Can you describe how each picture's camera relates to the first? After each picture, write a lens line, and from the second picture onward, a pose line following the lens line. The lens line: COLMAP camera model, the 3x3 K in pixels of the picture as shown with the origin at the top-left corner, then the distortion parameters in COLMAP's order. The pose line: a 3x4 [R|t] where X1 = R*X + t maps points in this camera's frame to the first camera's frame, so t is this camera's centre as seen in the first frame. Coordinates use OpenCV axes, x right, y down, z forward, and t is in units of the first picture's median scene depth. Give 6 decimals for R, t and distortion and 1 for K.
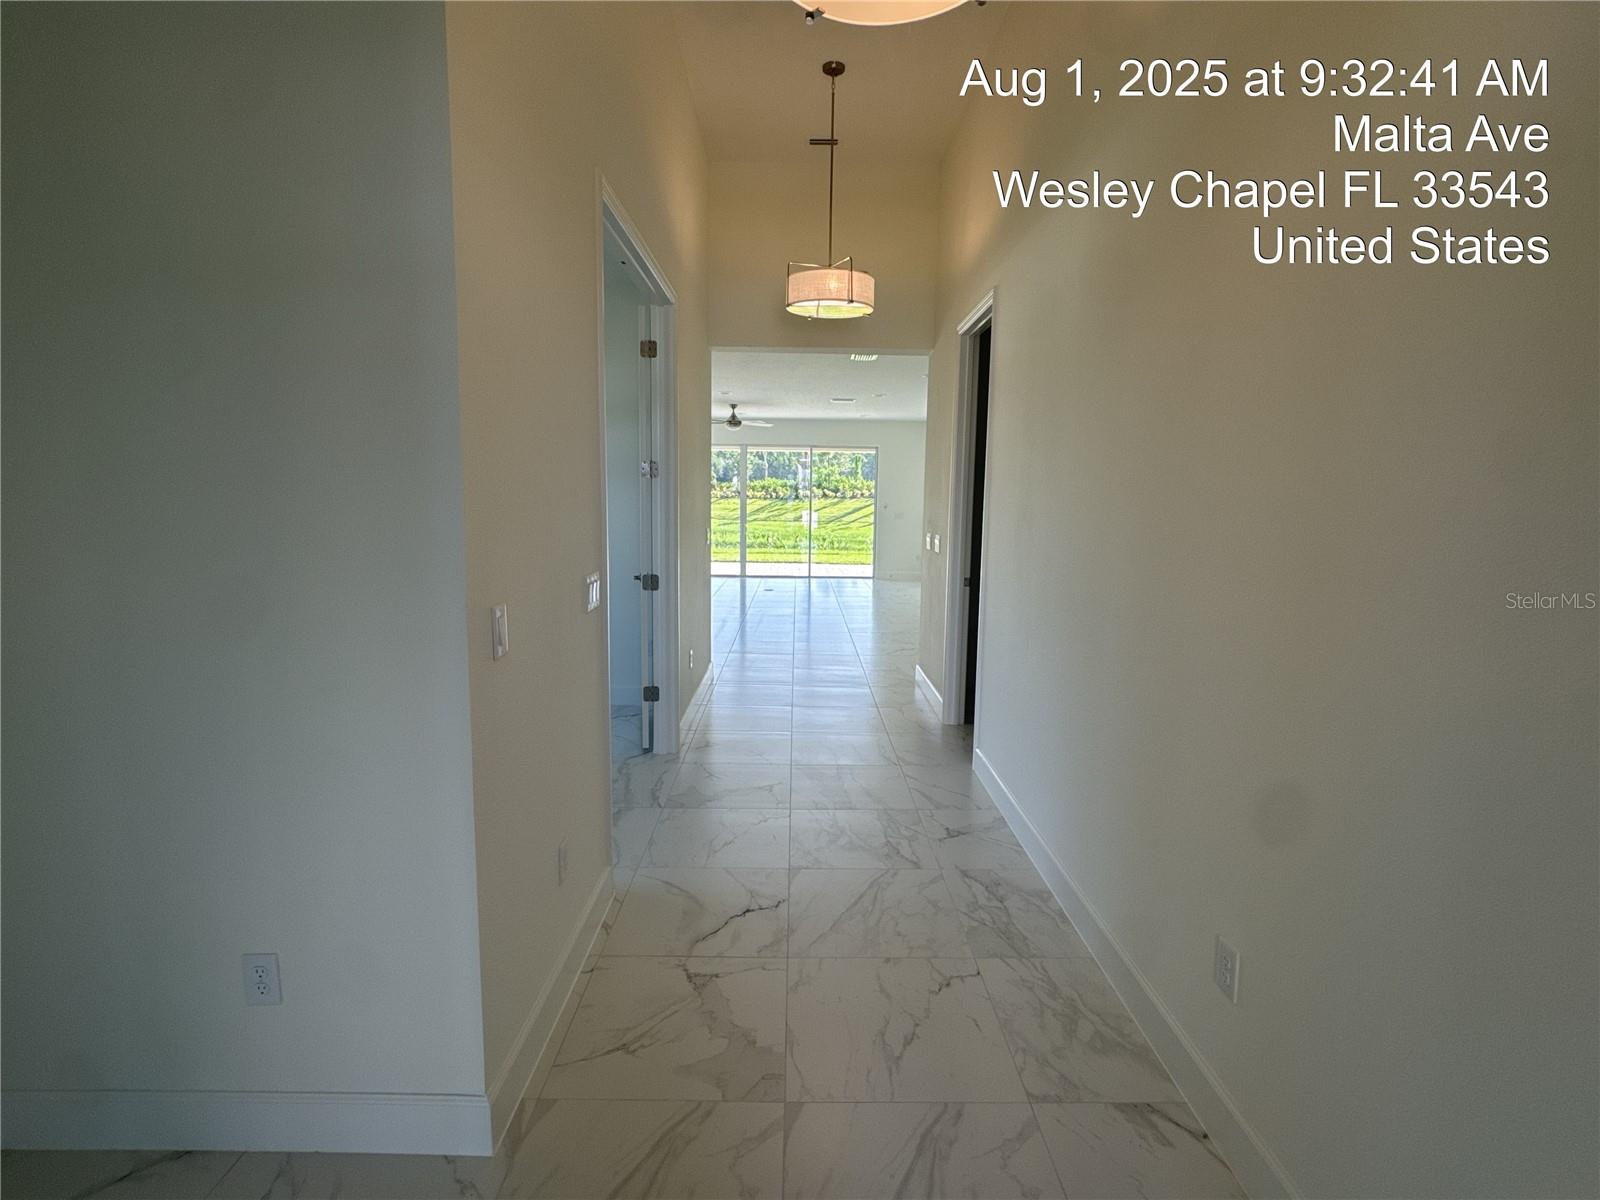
lens RADIAL K [[777.4, 0, 799.9], [0, 777.4, 599.2], [0, 0, 1]] dist [-0.008143, 0.001918]
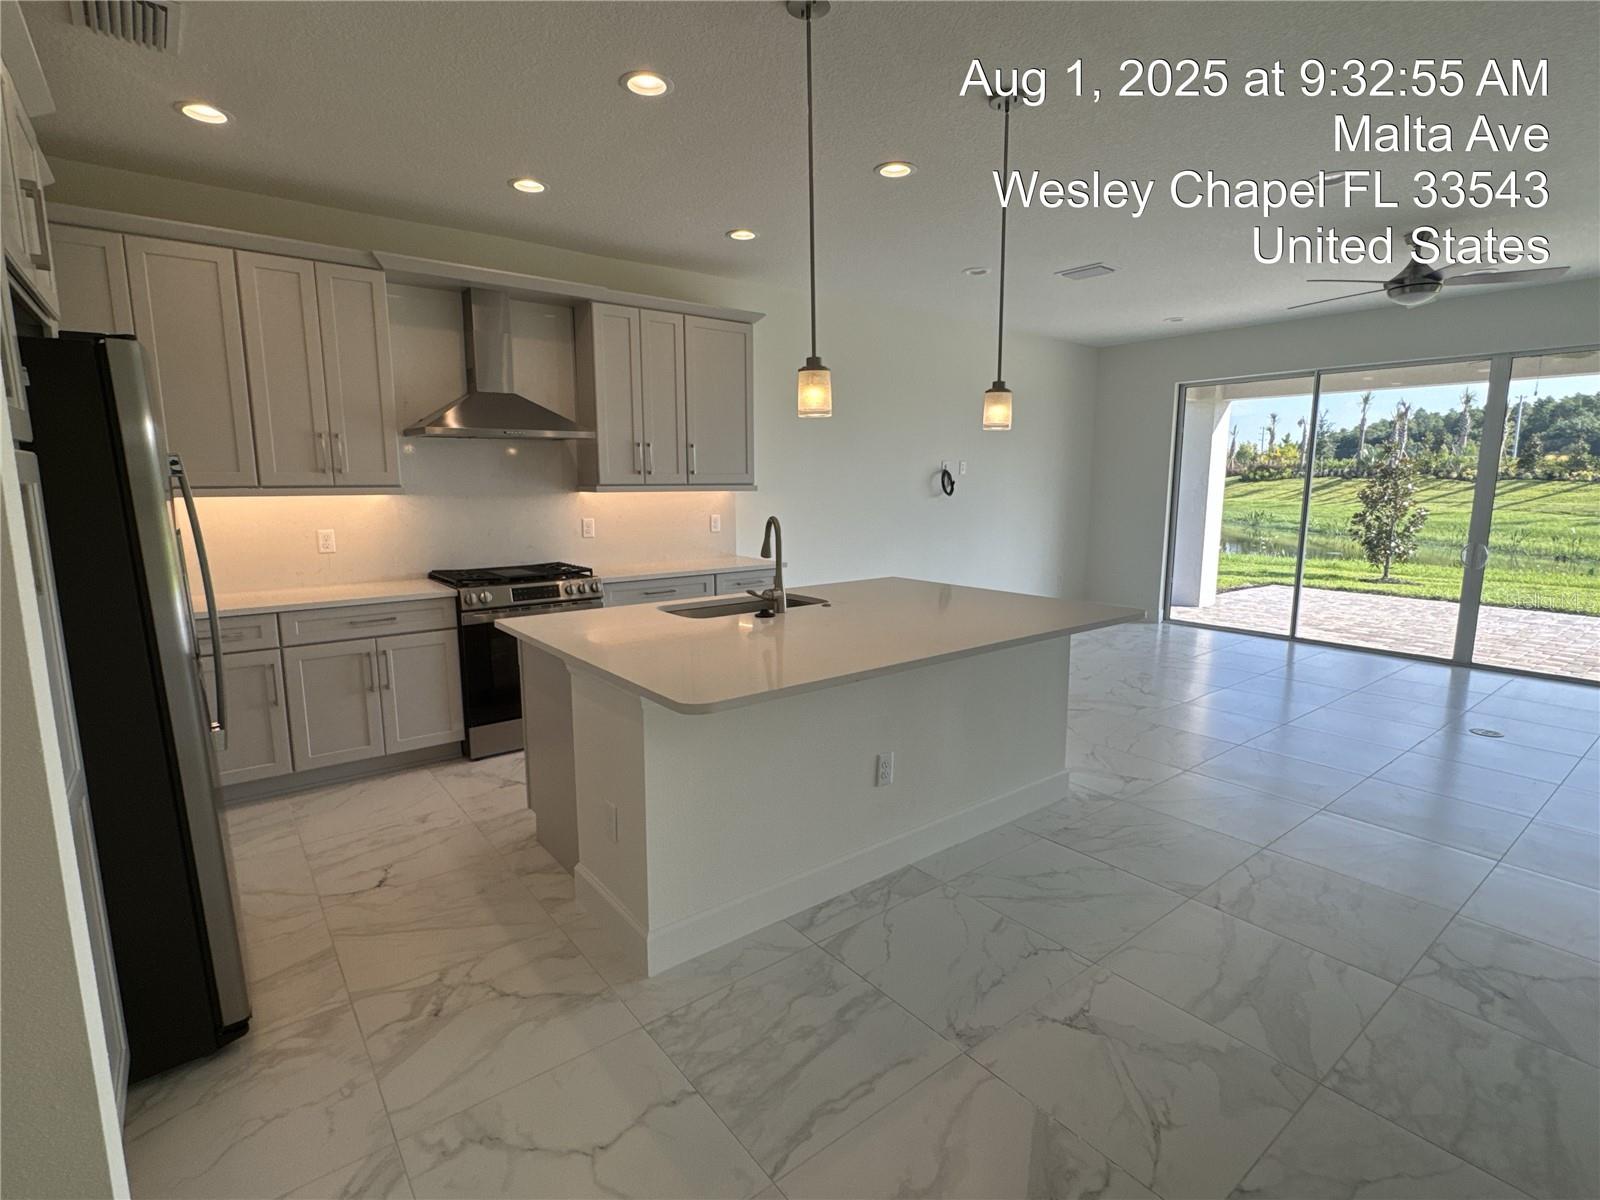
lens RADIAL K [[777.4, 0, 798.5], [0, 777.4, 600.8], [0, 0, 1]] dist [-0.008143, 0.001918]
pose [[0.609436, 0.109751, -0.785202, 0.009789], [-0.094555, 0.993365, 0.065458, -0.015327], [0.787177, 0.034352, 0.615770, 0.117788]]
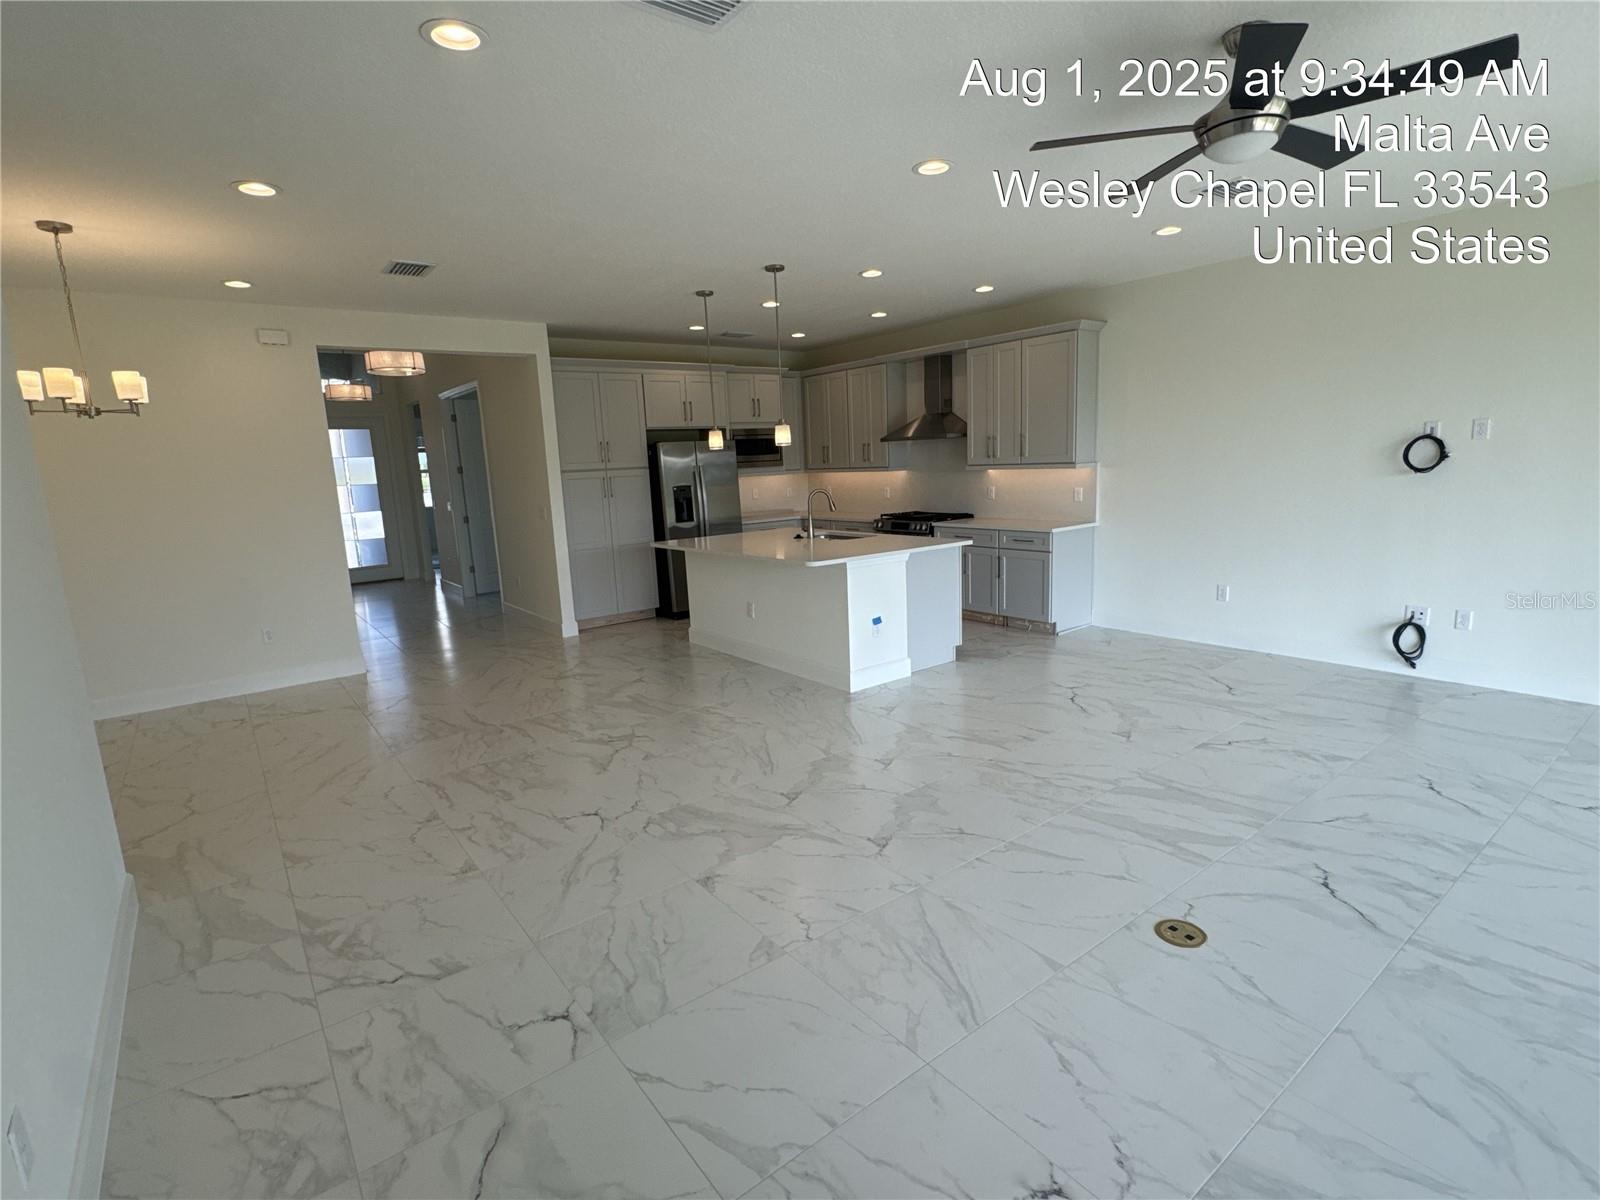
lens RADIAL K [[777.4, 0, 799.0], [0, 777.4, 606.3], [0, 0, 1]] dist [-0.008143, 0.001918]
pose [[-0.795587, 0.131928, -0.591301, 0.034065], [-0.050270, 0.958261, 0.281440, -0.033667], [0.603750, 0.253635, -0.755748, 0.245550]]
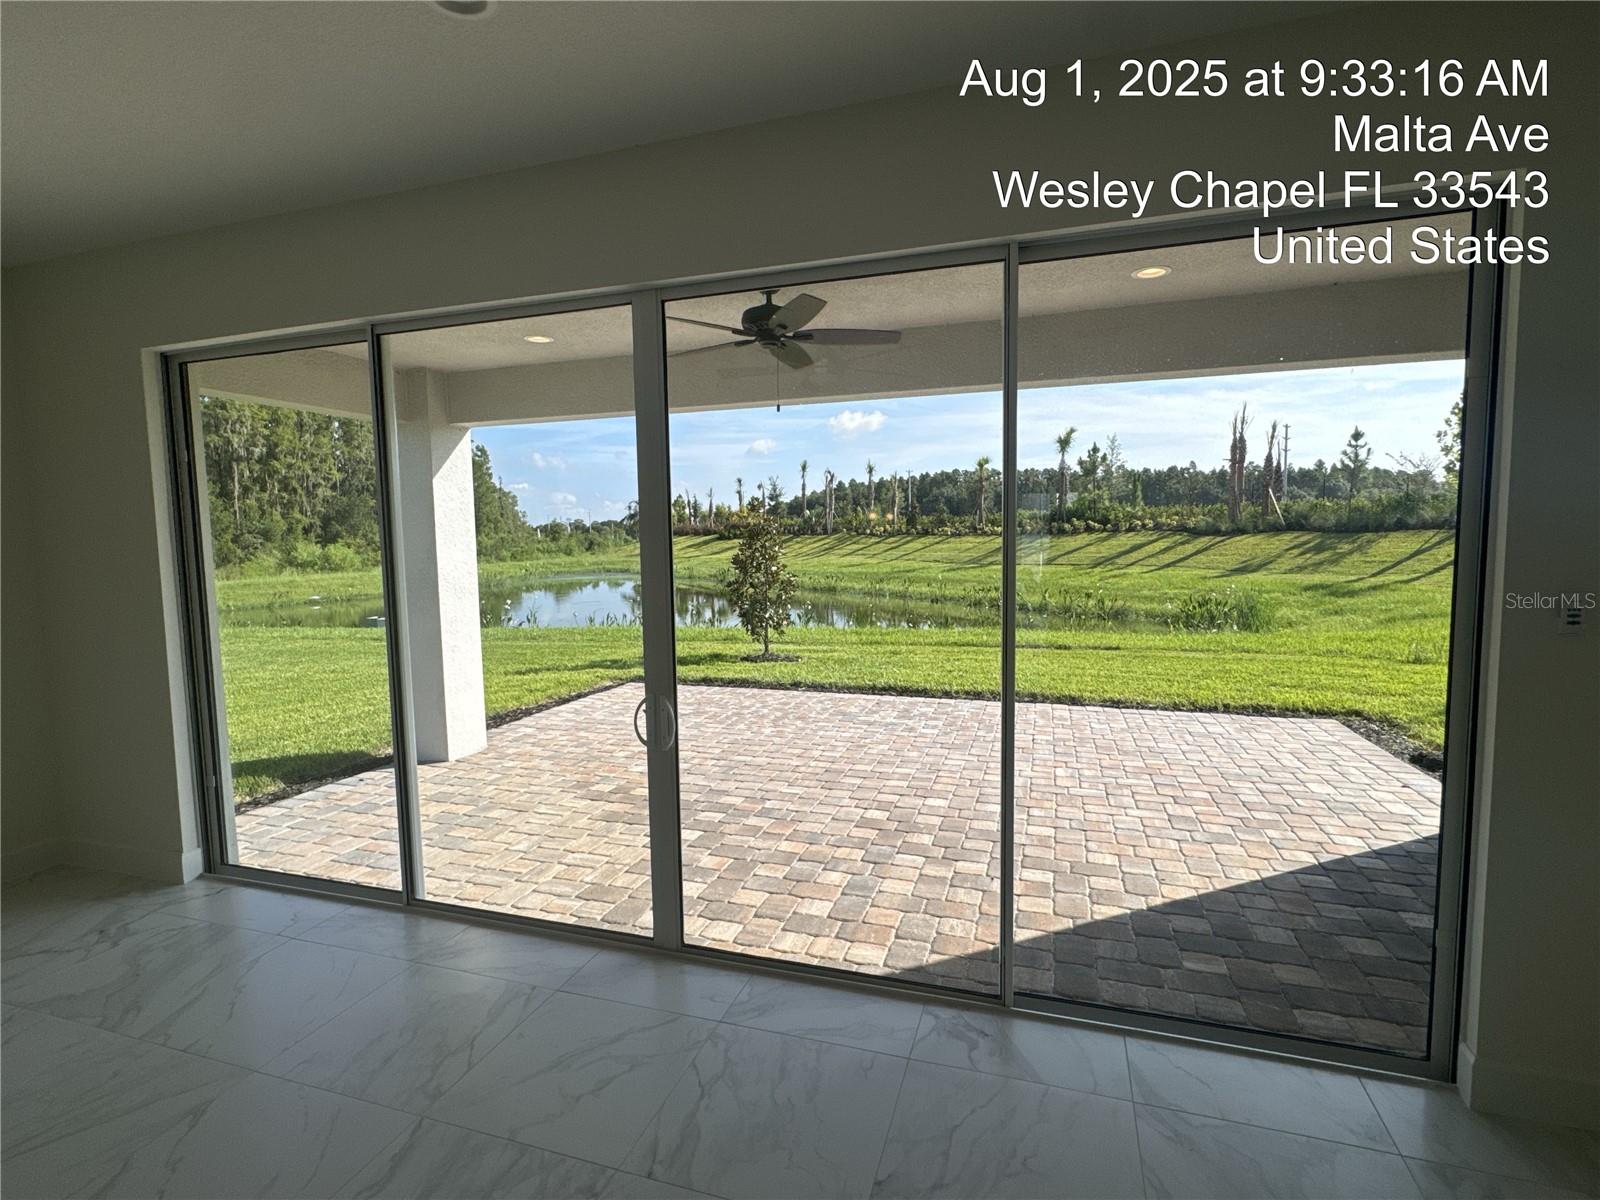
lens RADIAL K [[777.4, 0, 800.6], [0, 777.4, 598.5], [0, 0, 1]] dist [-0.008143, 0.001918]
pose [[0.948116, -0.002676, -0.317914, 0.006699], [-0.012584, 0.998865, -0.045936, -0.029573], [0.317676, 0.047554, 0.947006, 0.215953]]
